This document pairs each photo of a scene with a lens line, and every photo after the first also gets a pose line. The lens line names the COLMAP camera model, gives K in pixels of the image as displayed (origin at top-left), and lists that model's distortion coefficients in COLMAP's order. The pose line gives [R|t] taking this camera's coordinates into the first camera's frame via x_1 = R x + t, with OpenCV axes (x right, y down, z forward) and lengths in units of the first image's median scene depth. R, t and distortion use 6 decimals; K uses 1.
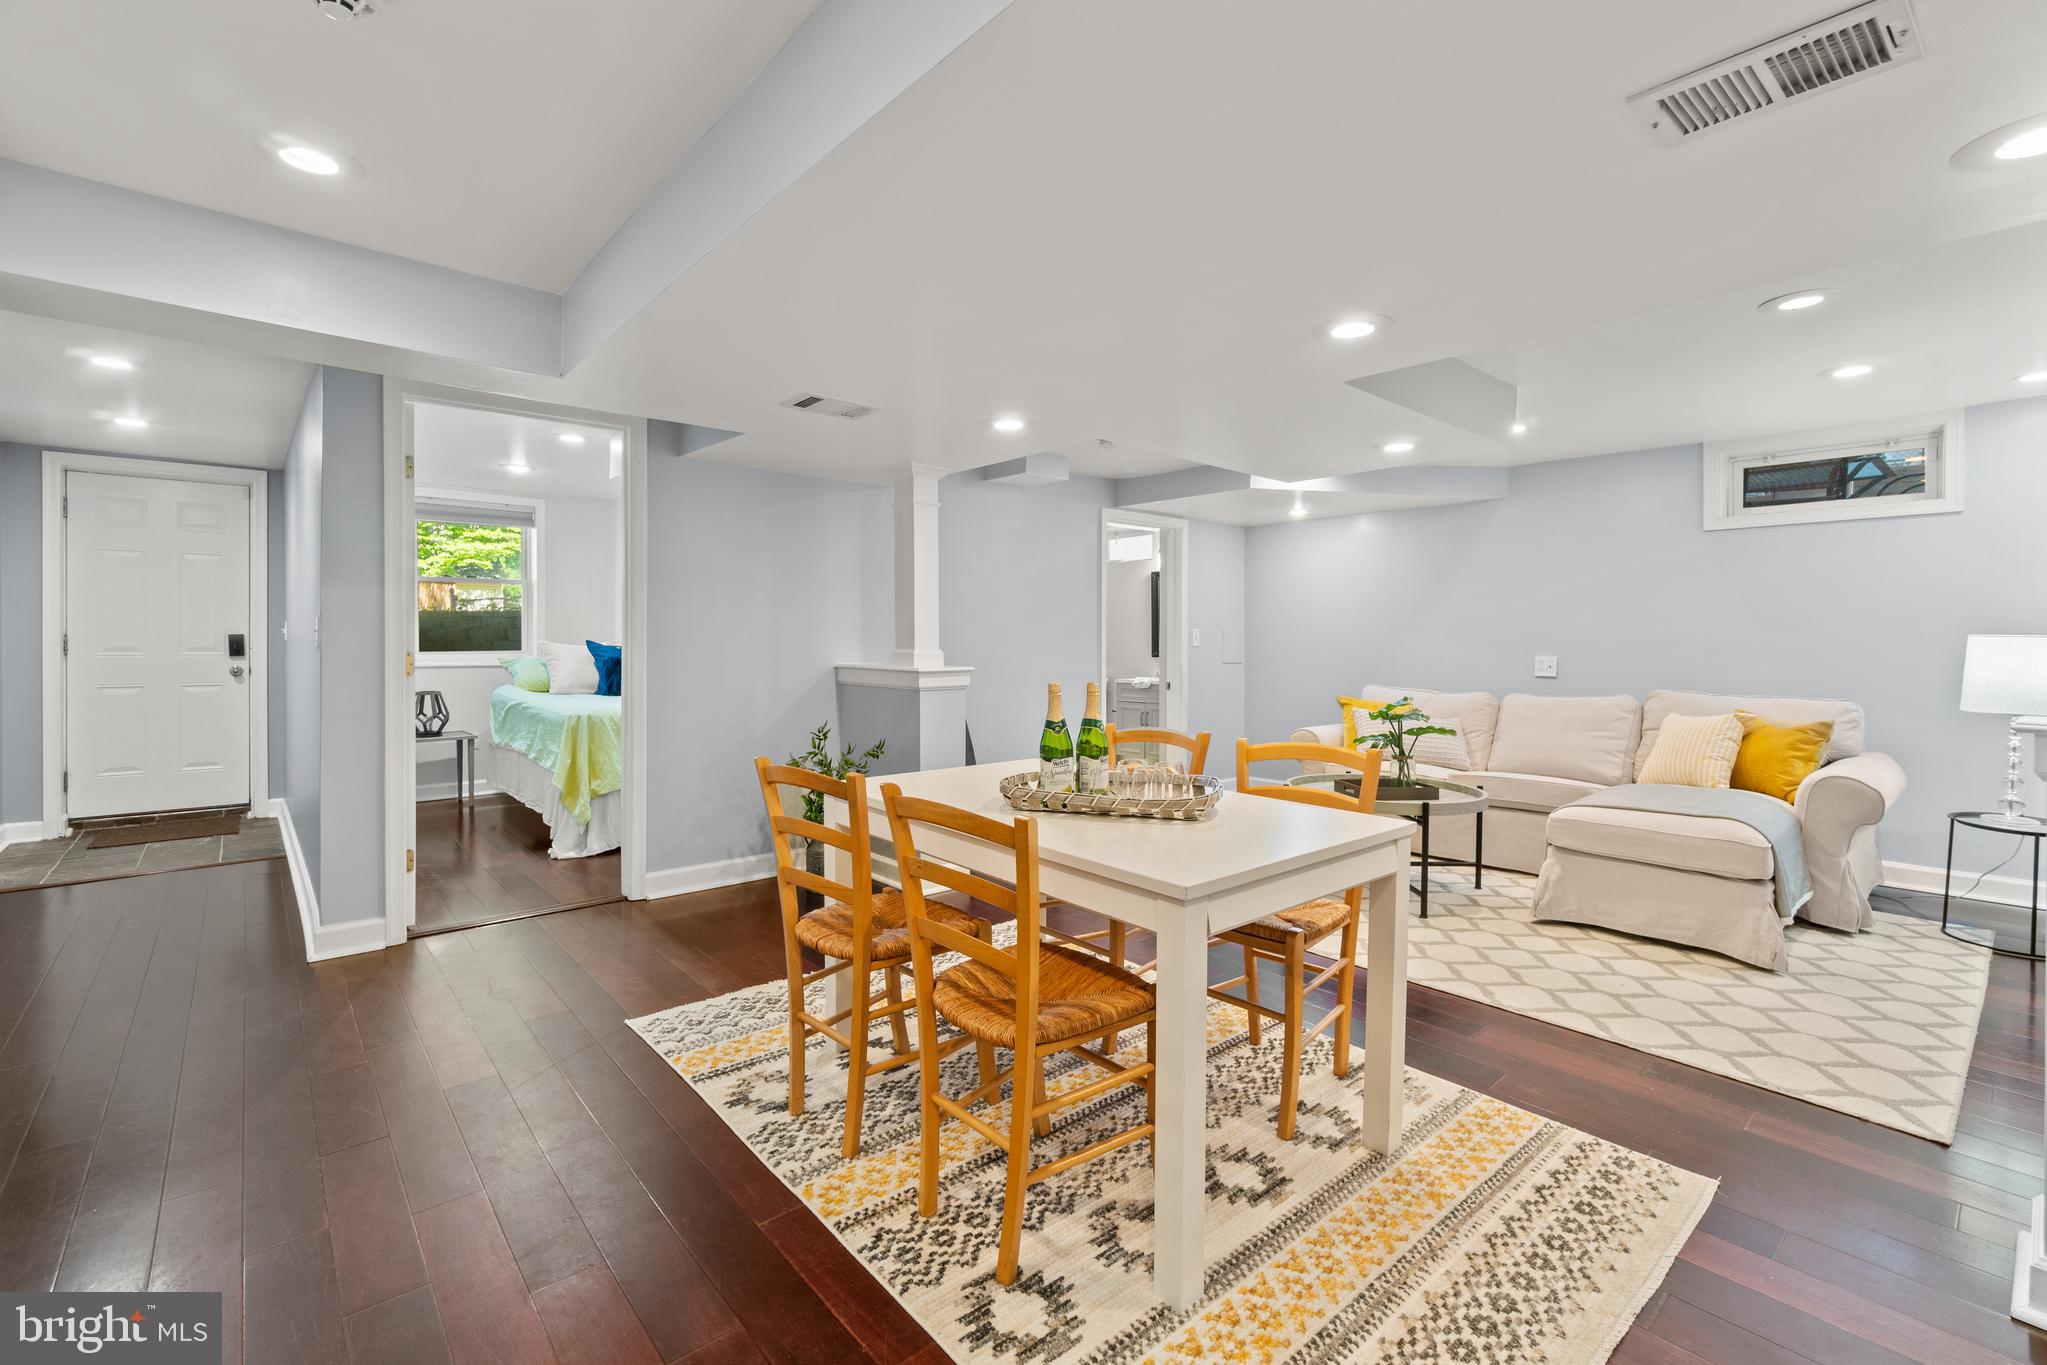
lens RADIAL K [[909.7, 0, 1011.5], [0, 909.7, 679.1], [0, 0, 1]] dist [-0.062167, 0.022762]
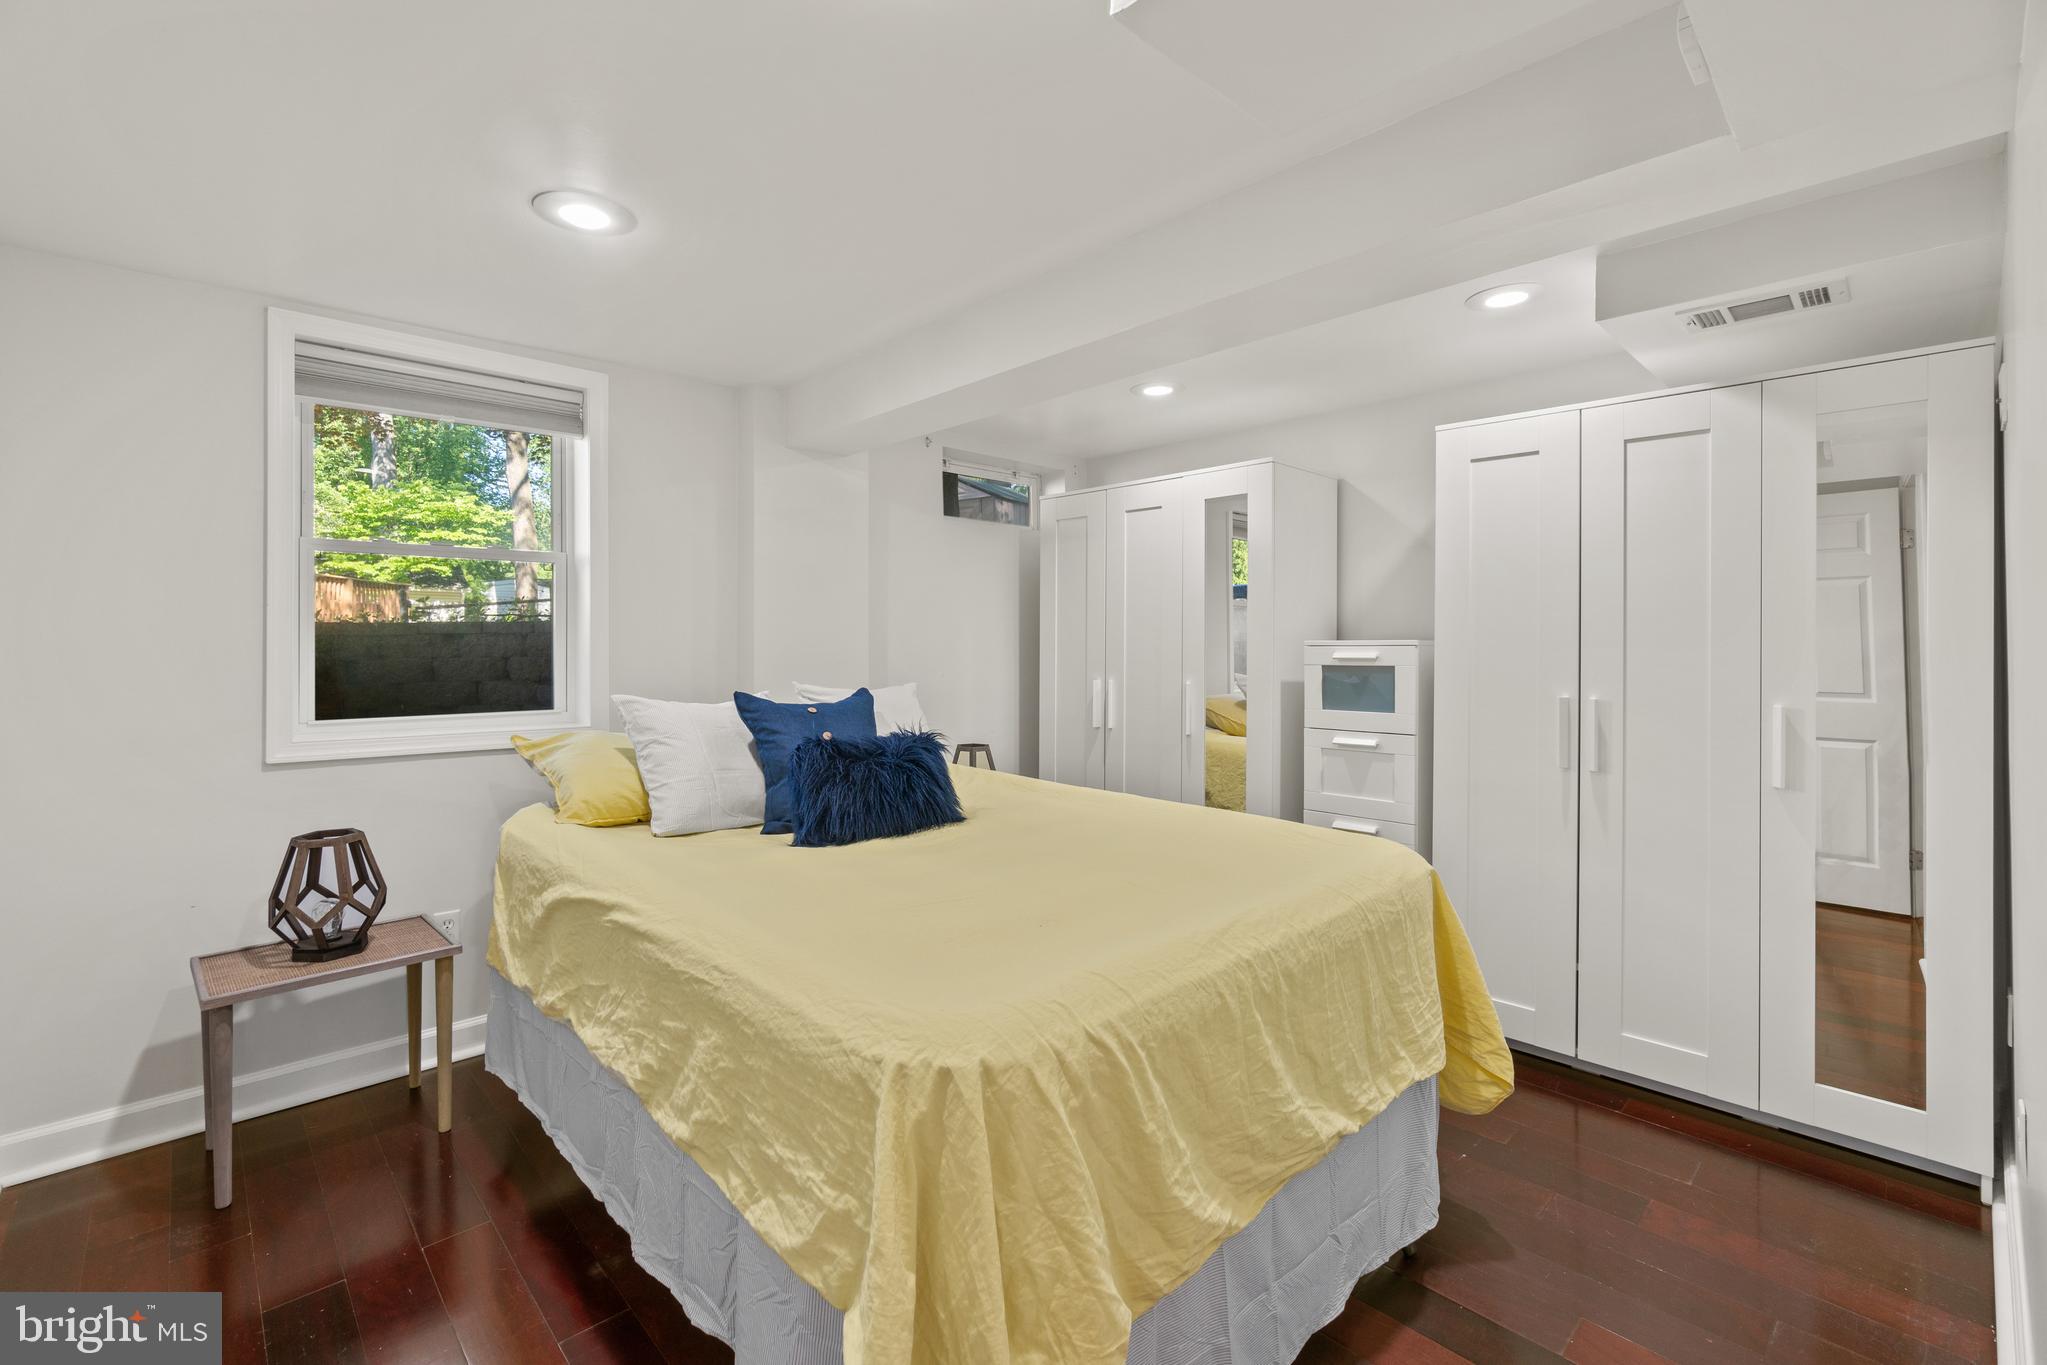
lens RADIAL K [[895.0, 0, 1020.1], [0, 895.0, 664.0], [0, 0, 1]] dist [-0.058829, 0.020988]
pose [[0.998561, -0.001000, 0.053615, -0.375502], [0.002551, 0.999580, -0.028864, -0.047591], [-0.053563, 0.028959, 0.998144, 0.602347]]
